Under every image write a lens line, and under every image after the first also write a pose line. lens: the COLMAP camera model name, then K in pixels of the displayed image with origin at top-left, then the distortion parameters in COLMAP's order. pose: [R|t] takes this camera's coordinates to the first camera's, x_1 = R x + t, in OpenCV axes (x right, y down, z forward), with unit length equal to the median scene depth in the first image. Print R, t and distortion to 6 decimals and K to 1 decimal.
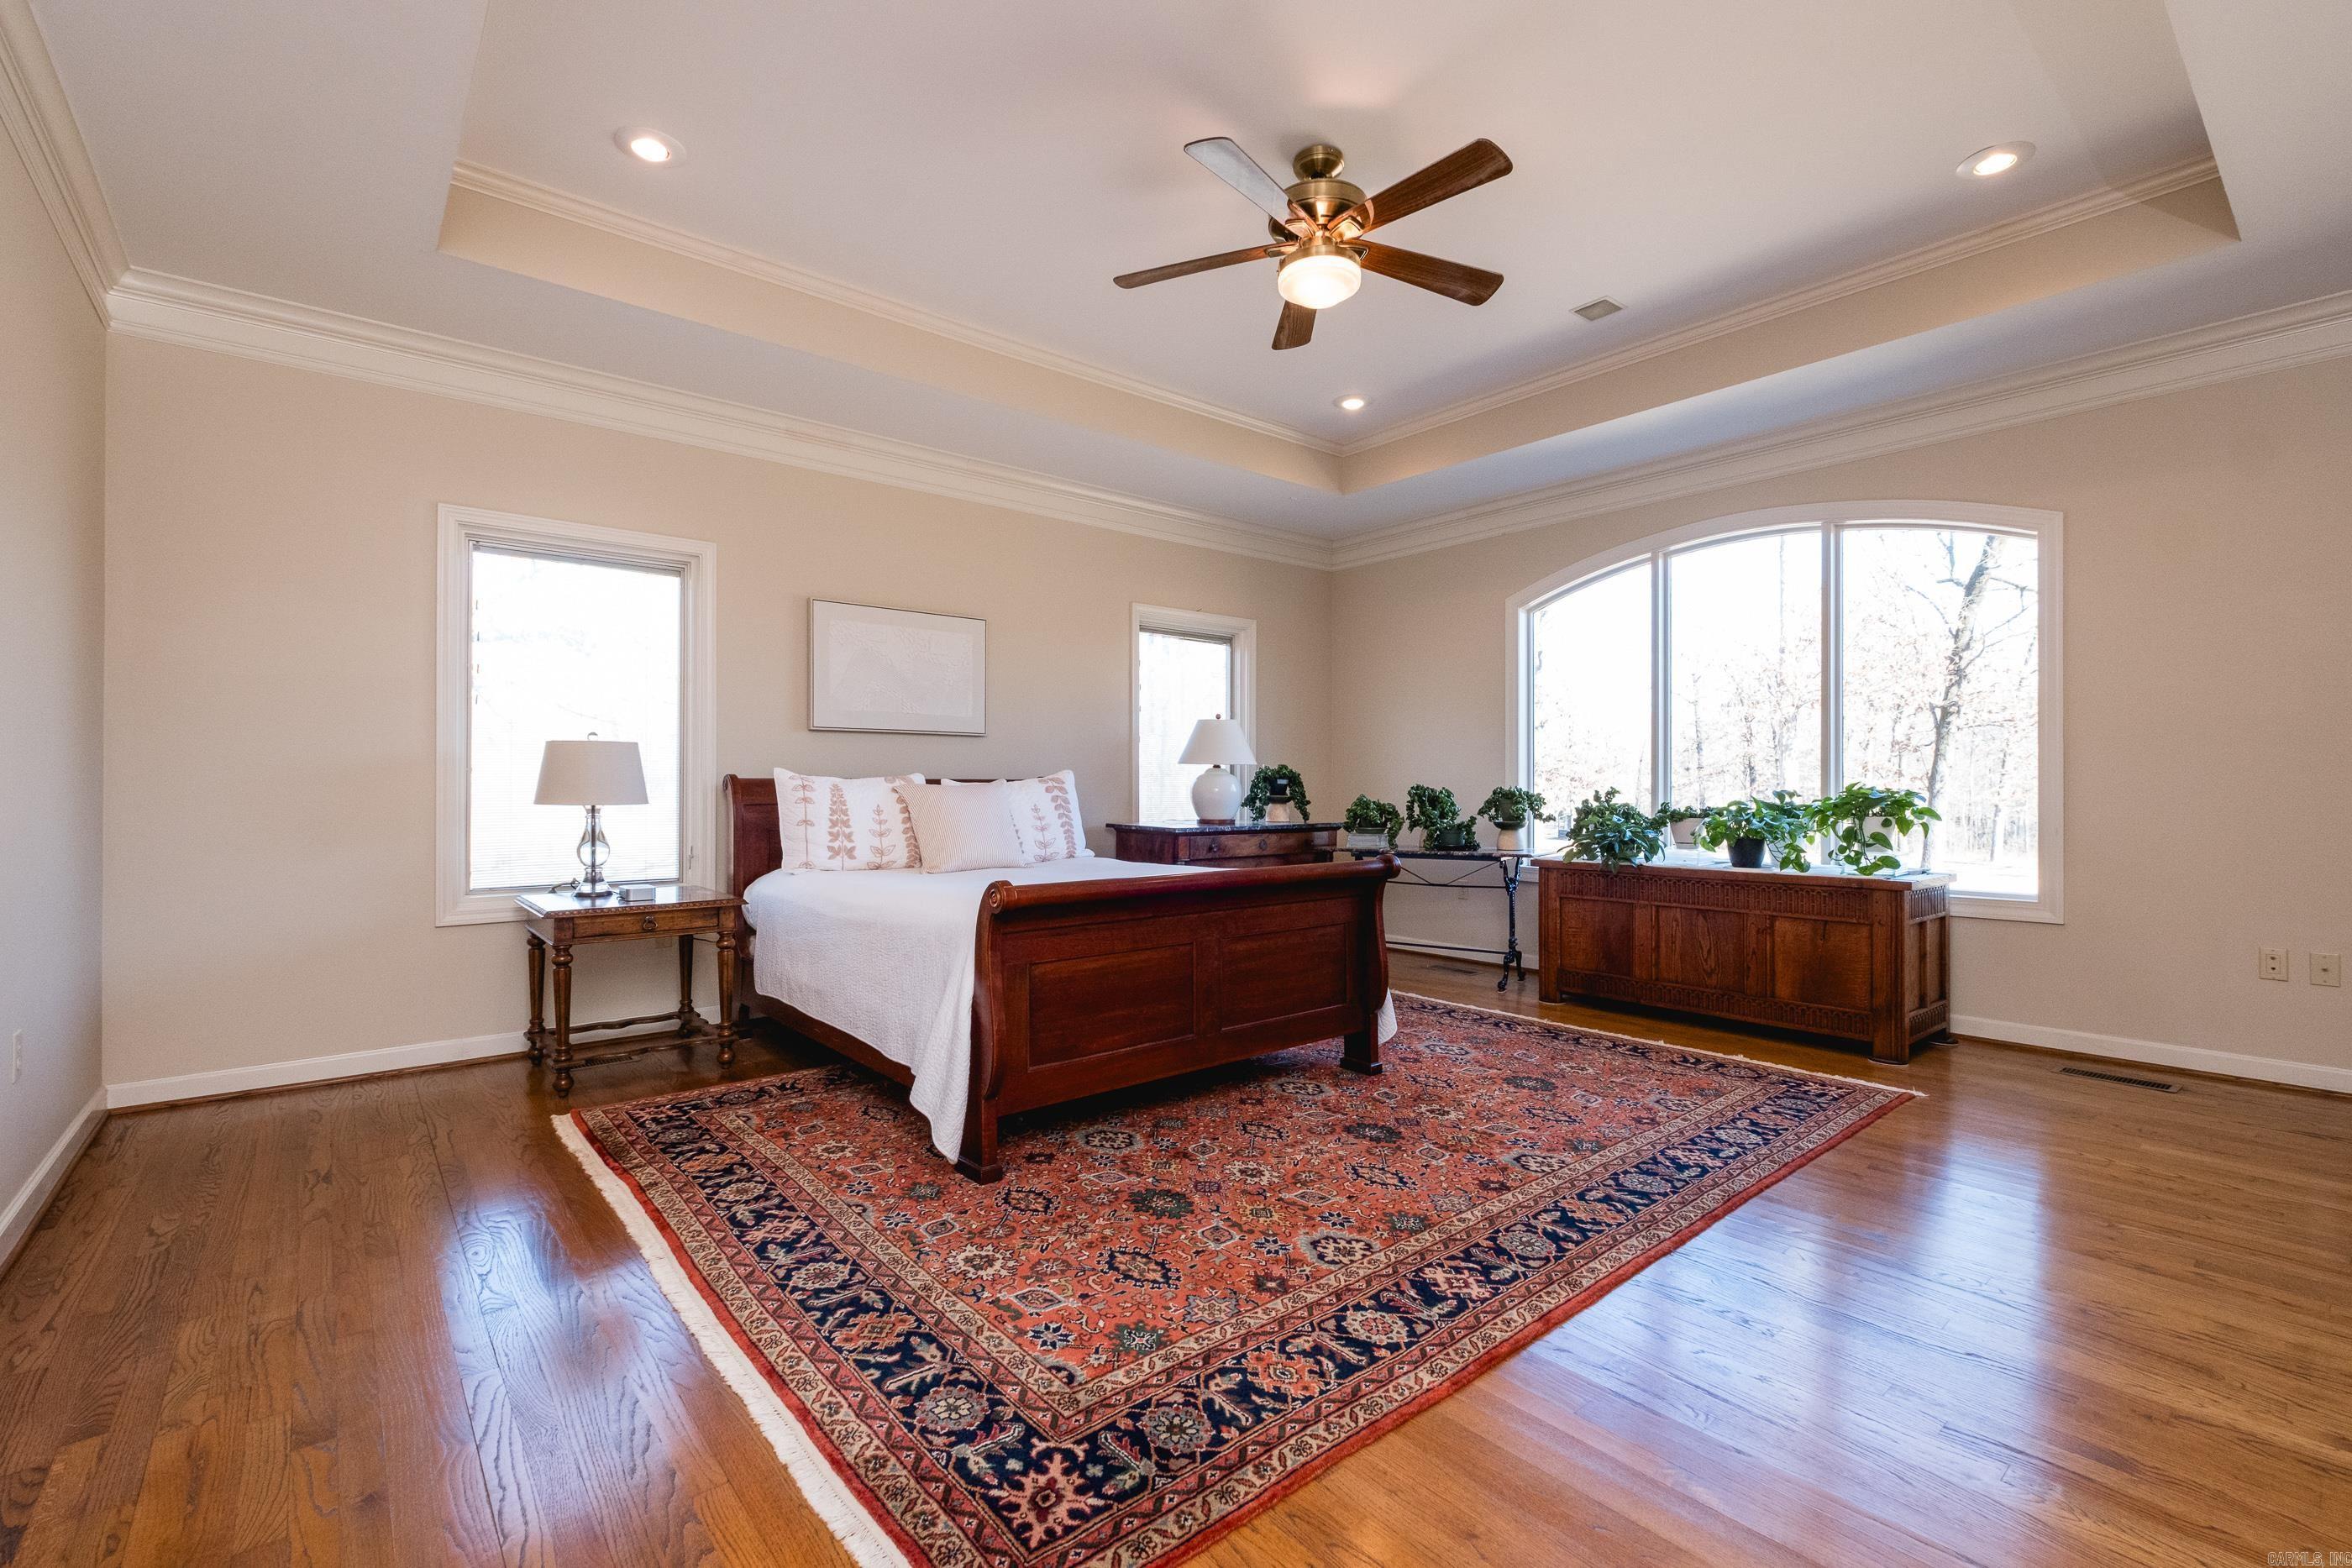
lens RADIAL K [[1030.3, 0, 1190.4], [0, 1030.3, 779.8], [0, 0, 1]] dist [0.002888, -0.000649]
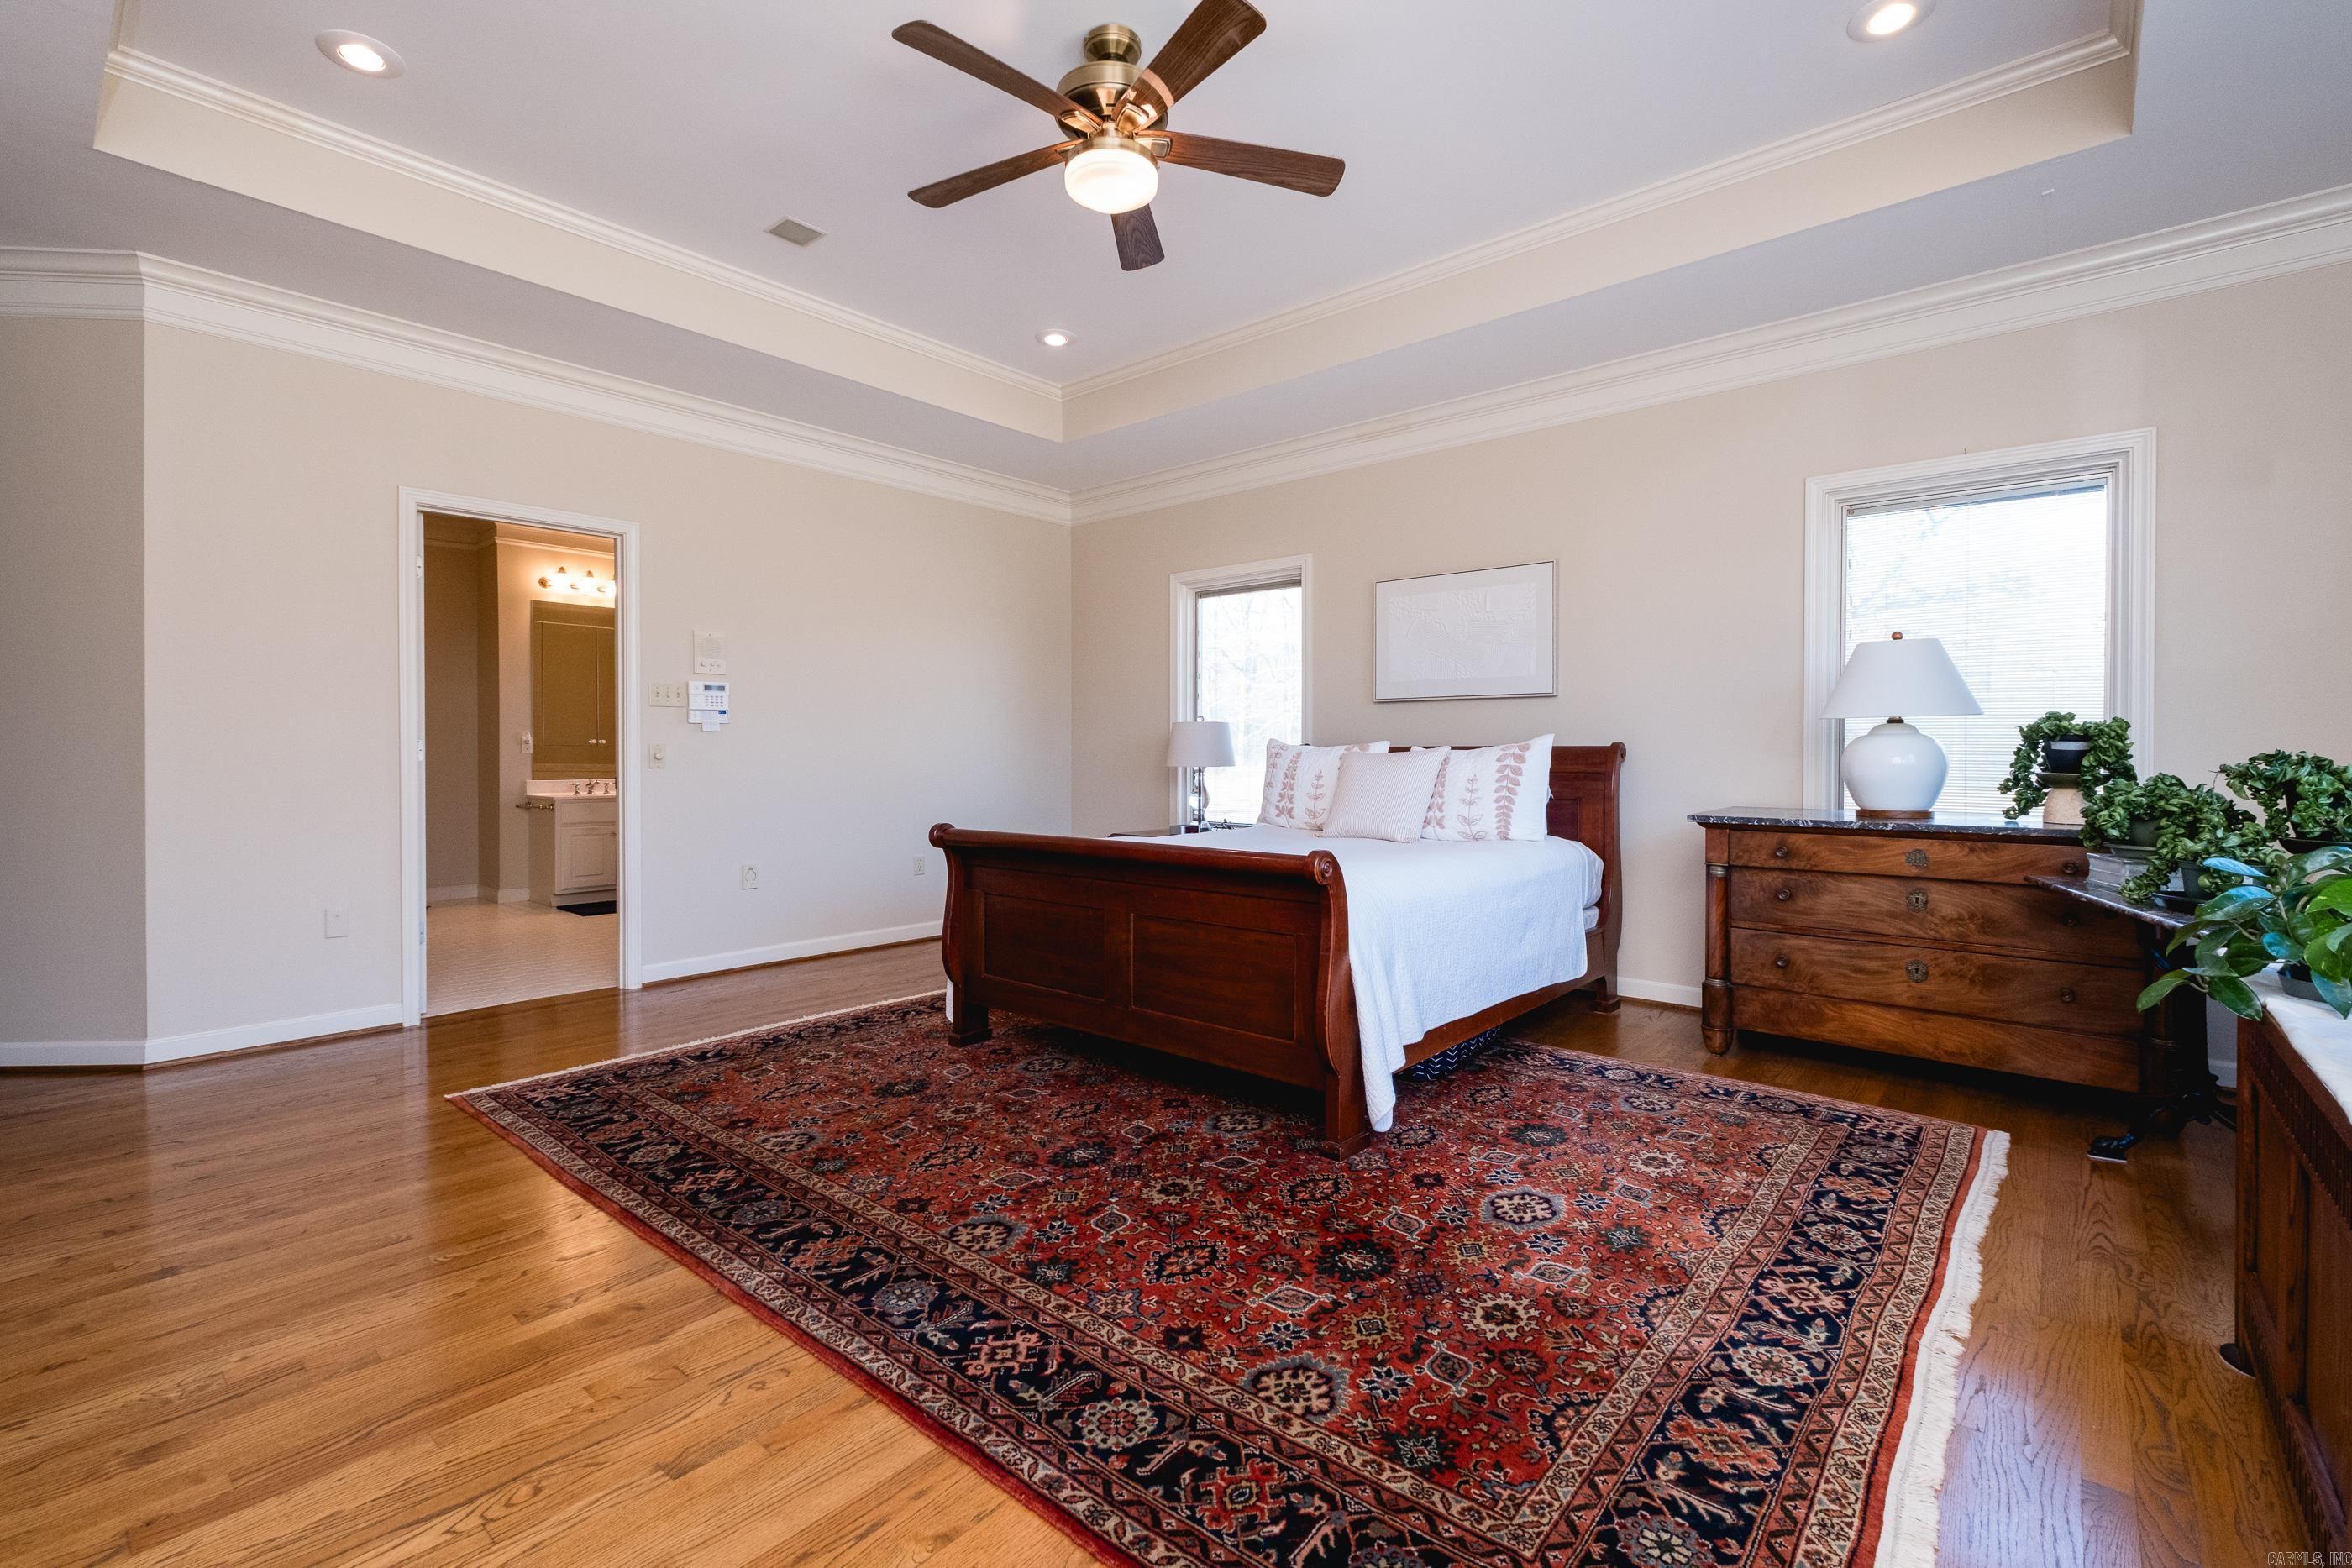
lens RADIAL K [[1036.5, 0, 1172.8], [0, 1036.5, 764.2], [0, 0, 1]] dist [0.021739, -0.000145]
pose [[0.150020, 0.010081, -0.988632, 0.997328], [0.008422, 0.999899, 0.011474, 0.003630], [0.988647, -0.010048, 0.149920, 0.896218]]
